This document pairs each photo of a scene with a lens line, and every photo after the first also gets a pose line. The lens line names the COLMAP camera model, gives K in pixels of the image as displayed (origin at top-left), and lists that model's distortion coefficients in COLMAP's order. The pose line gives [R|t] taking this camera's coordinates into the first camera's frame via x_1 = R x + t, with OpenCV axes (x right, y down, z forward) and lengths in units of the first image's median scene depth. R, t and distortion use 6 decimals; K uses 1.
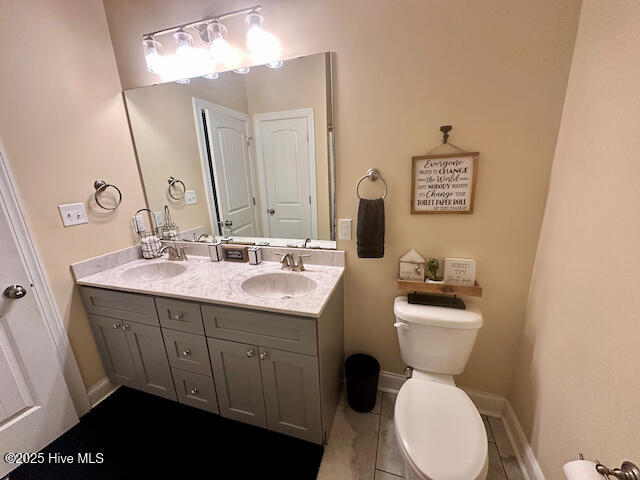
lens RADIAL K [[254.2, 0, 320.0], [0, 254.2, 240.0], [0, 0, 1]] dist [-0.000469, 0.000027]
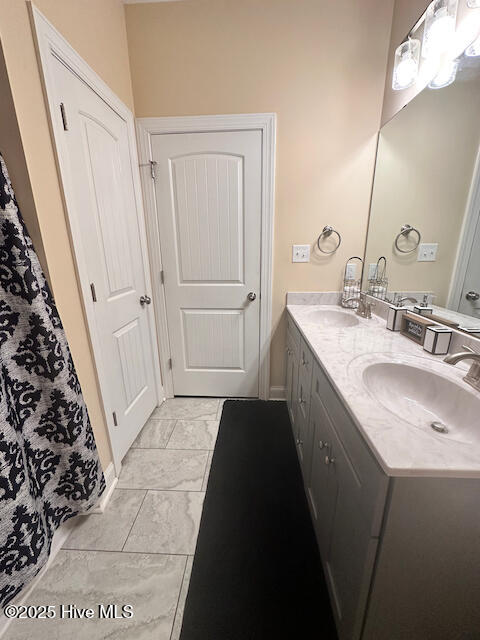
lens RADIAL K [[254.2, 0, 240.0], [0, 254.2, 320.0], [0, 0, 1]] dist [-0.000469, 0.000027]
pose [[0.259683, 0.294425, -0.919717, 0.175538], [-0.256175, 0.939271, 0.228354, -0.003497], [0.931096, 0.176309, 0.319337, 0.350533]]
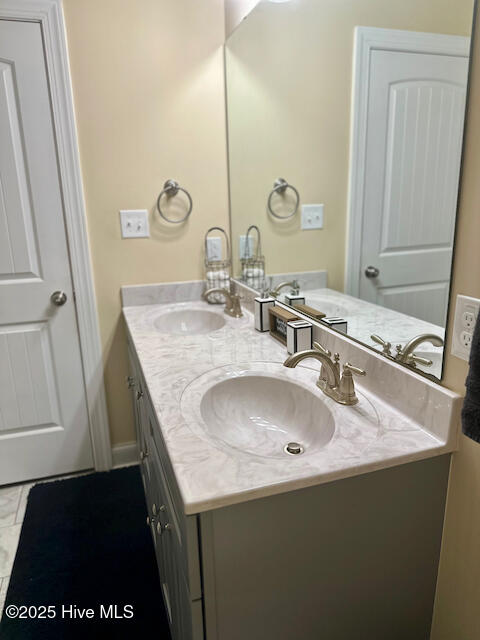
lens RADIAL K [[450.6, 0, 240.0], [0, 450.6, 320.0], [0, 0, 1]] dist [0.013039, -0.004881]
pose [[0.582349, 0.231461, -0.779292, 0.330739], [-0.213778, 0.968473, 0.127899, -0.056815], [0.784327, 0.092113, 0.613470, 0.396684]]
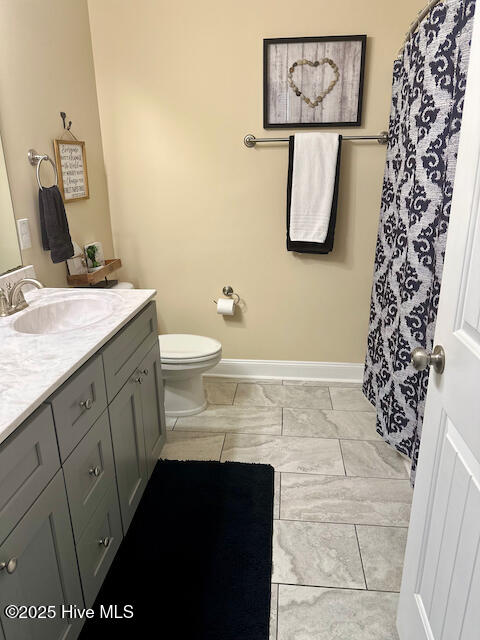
lens RADIAL K [[450.6, 0, 240.0], [0, 450.6, 320.0], [0, 0, 1]] dist [0.013039, -0.004881]
pose [[-0.203802, -0.267300, 0.941815, -1.177151], [0.277940, 0.906626, 0.317457, -0.052875], [-0.938730, 0.326466, -0.110479, 0.598266]]
